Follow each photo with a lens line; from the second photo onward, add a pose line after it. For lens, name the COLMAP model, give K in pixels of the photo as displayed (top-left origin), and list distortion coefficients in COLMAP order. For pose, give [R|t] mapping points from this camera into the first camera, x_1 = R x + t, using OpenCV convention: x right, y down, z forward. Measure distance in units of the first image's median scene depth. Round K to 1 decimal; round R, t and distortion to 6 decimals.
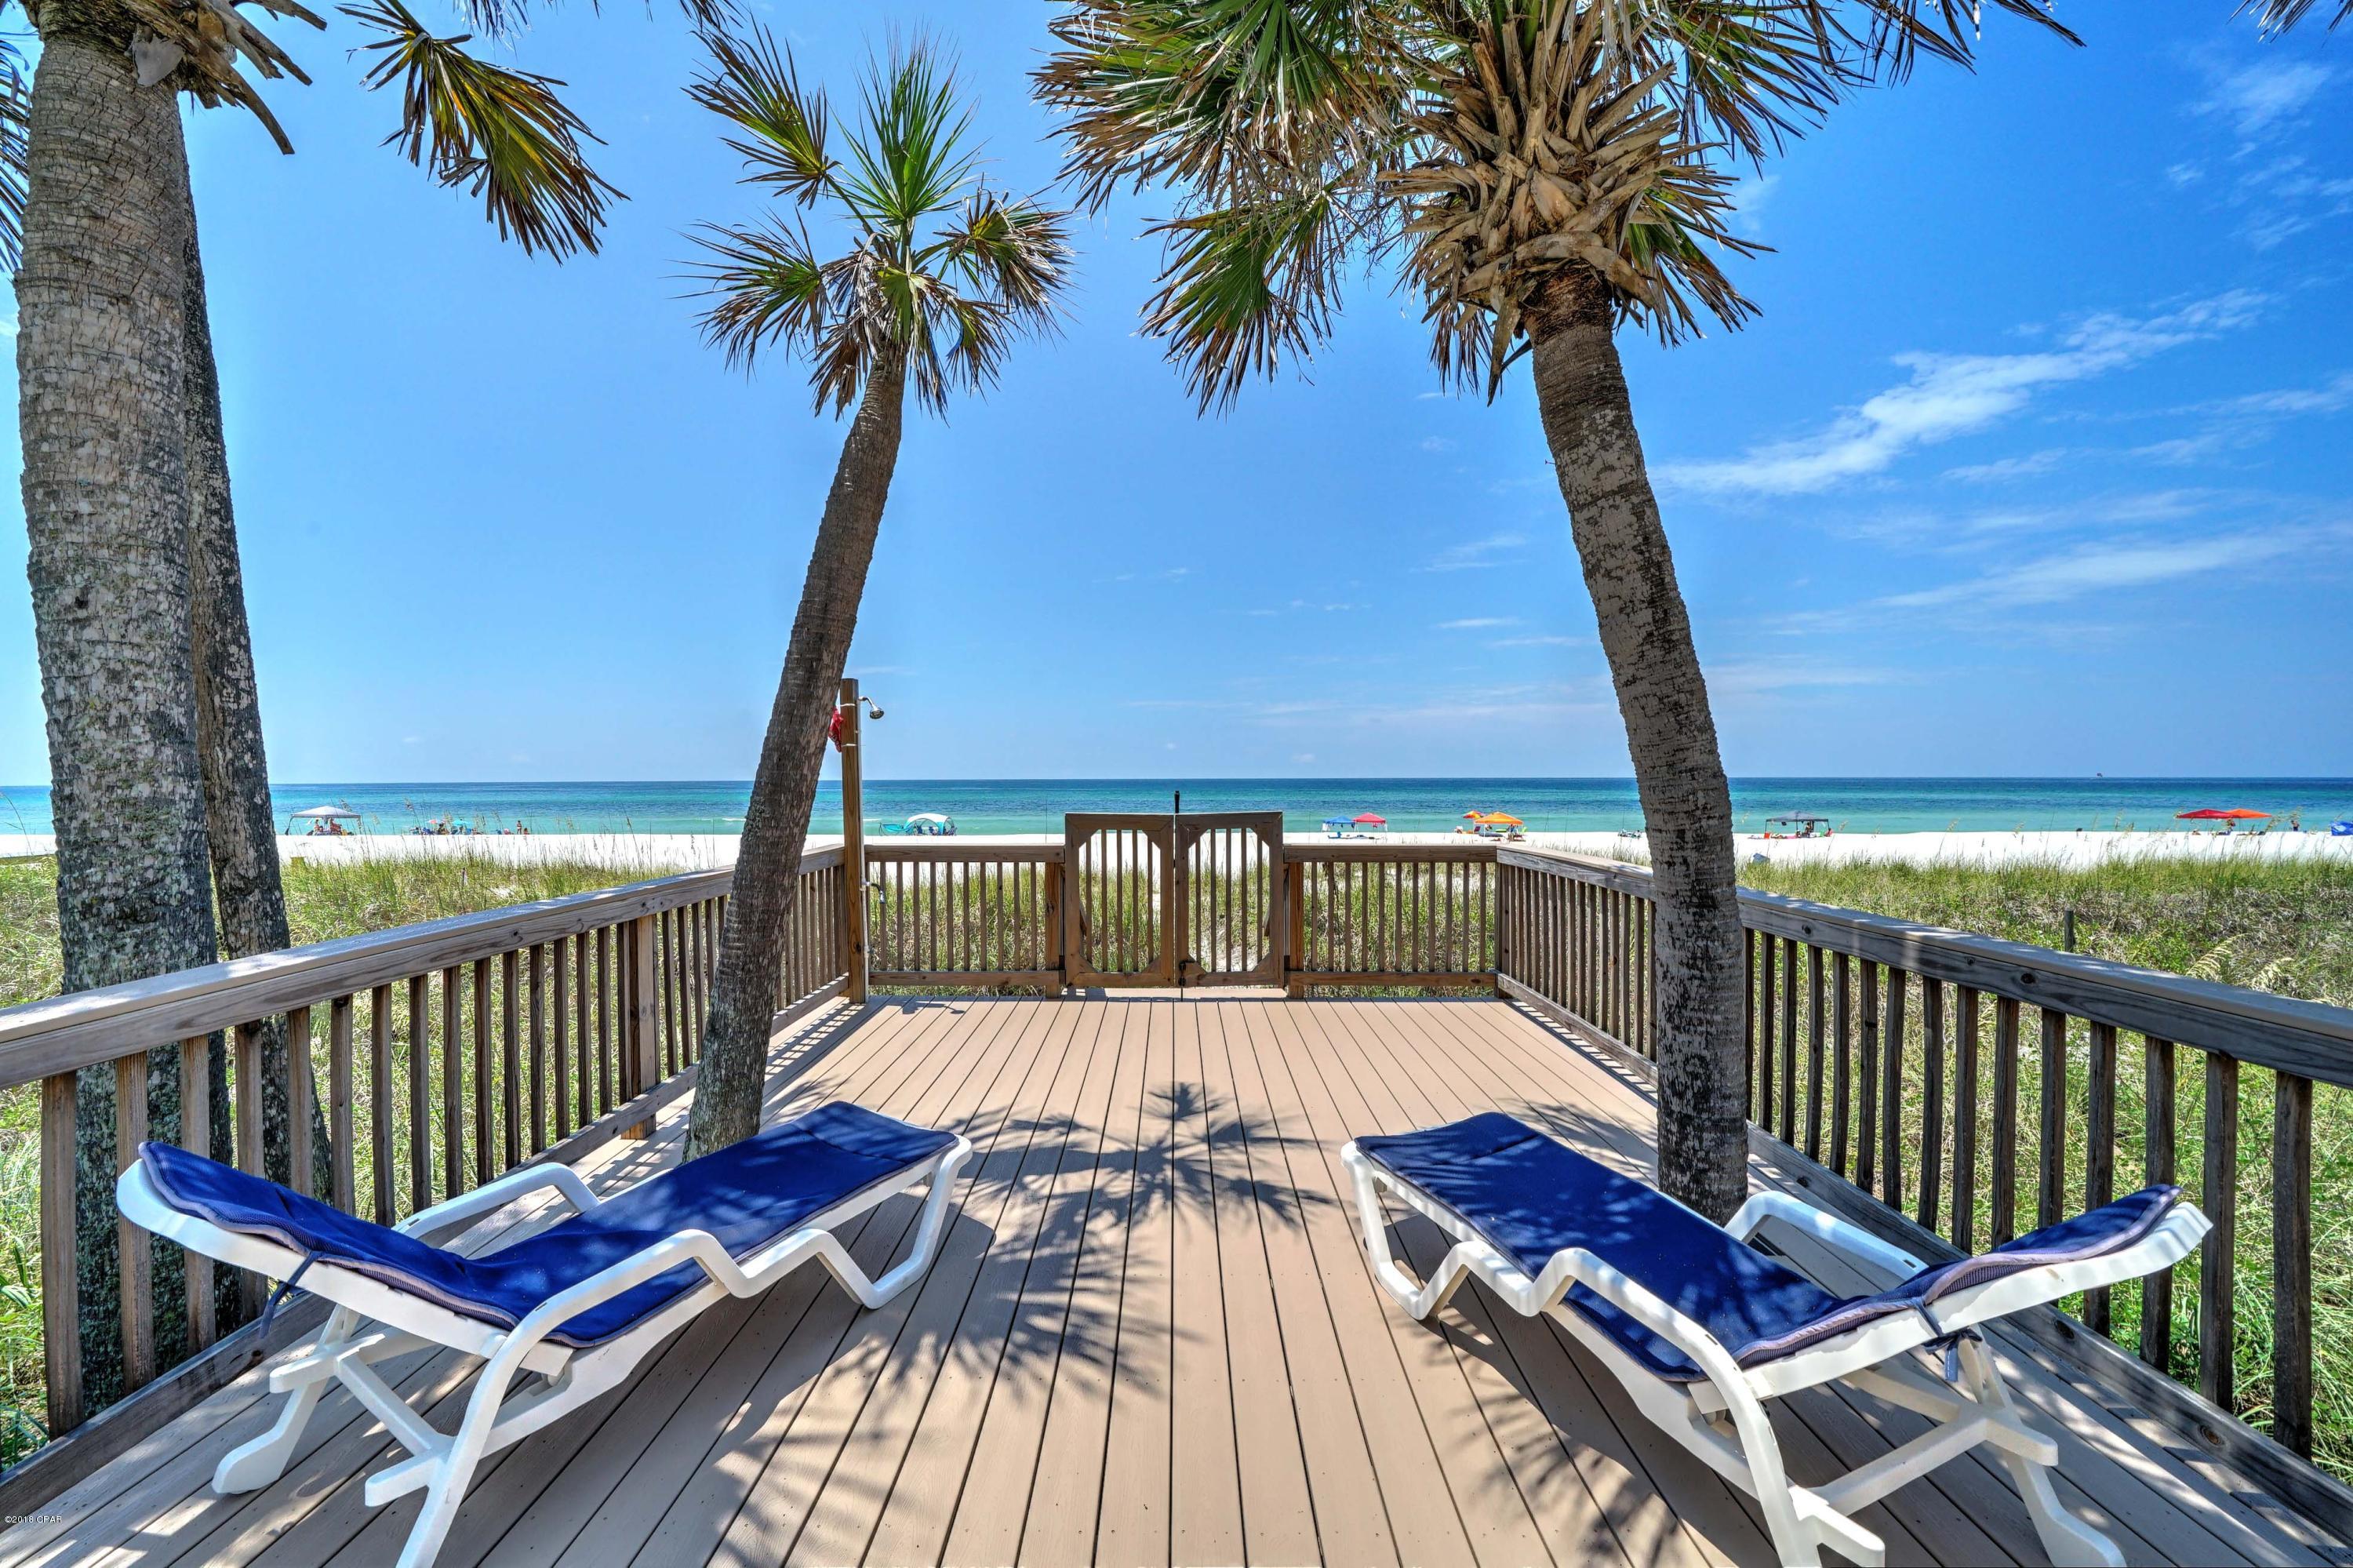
lens RADIAL K [[821.5, 0, 1168.5], [0, 821.5, 792.8], [0, 0, 1]] dist [-0.017790, 0.000474]
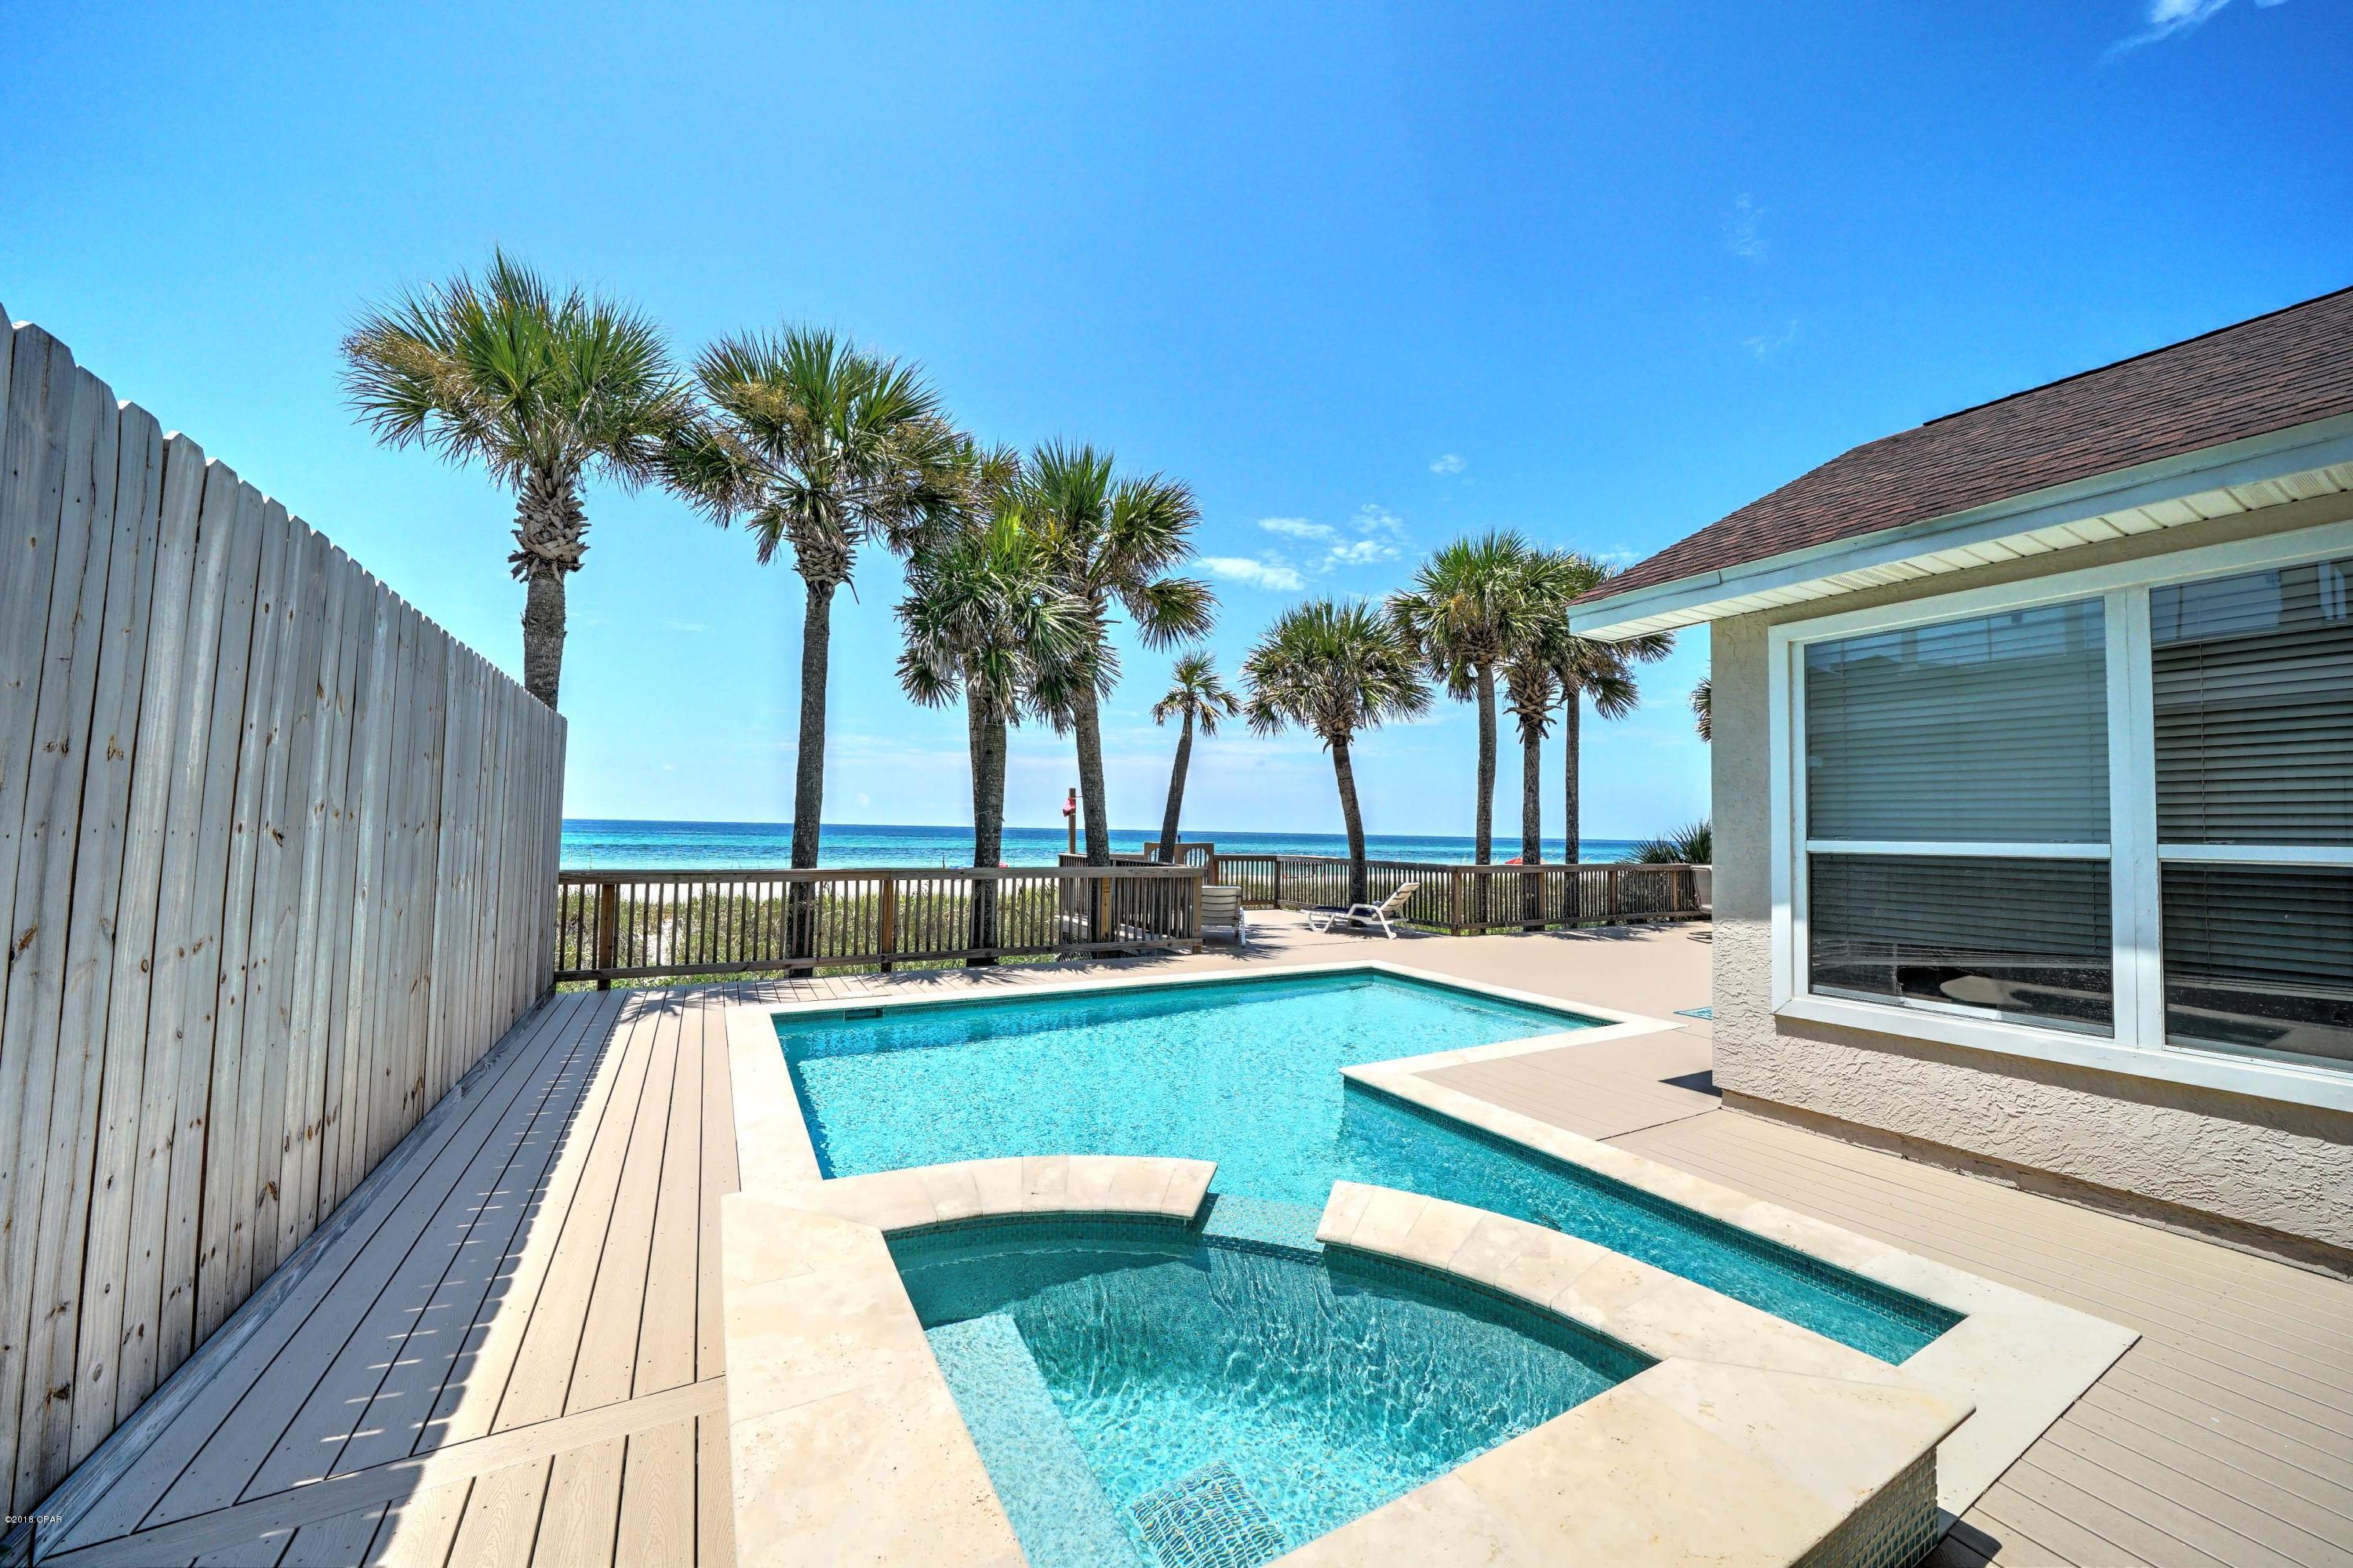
lens RADIAL K [[841.7, 0, 1160.0], [0, 841.7, 789.6], [0, 0, 1]] dist [-0.020782, 0.000027]
pose [[0.868642, 0.046010, 0.493299, -1.423117], [-0.015114, 0.997676, -0.066440, 0.033485], [-0.495210, 0.050257, 0.867319, -1.378800]]
